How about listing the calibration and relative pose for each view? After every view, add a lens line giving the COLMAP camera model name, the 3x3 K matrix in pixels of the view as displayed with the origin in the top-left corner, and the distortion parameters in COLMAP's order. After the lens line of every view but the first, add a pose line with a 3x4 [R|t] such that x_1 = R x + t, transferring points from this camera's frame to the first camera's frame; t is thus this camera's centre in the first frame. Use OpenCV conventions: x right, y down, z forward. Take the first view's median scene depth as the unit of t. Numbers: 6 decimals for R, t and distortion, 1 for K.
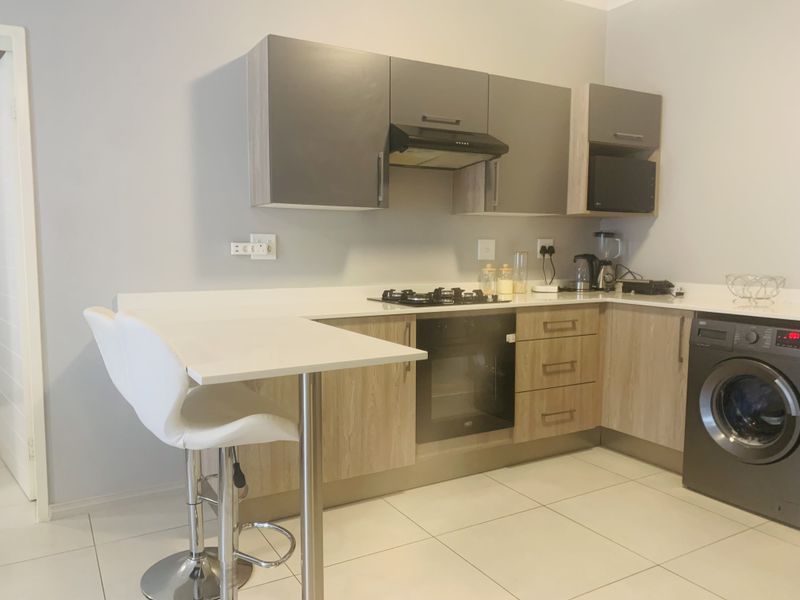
lens RADIAL K [[616.5, 0, 395.4], [0, 616.5, 306.0], [0, 0, 1]] dist [0.032157, -0.028034]
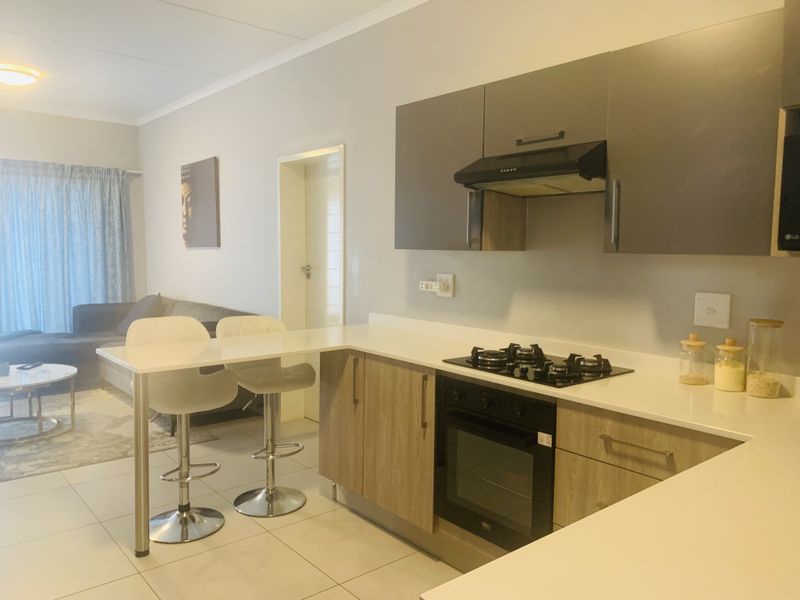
lens RADIAL K [[616.5, 0, 399.6], [0, 616.5, 293.1], [0, 0, 1]] dist [0.032157, -0.028034]
pose [[0.171306, 0.076093, -0.982275, 0.826290], [-0.102705, 0.992960, 0.059010, -0.134146], [0.979850, 0.090776, 0.177915, 0.704104]]
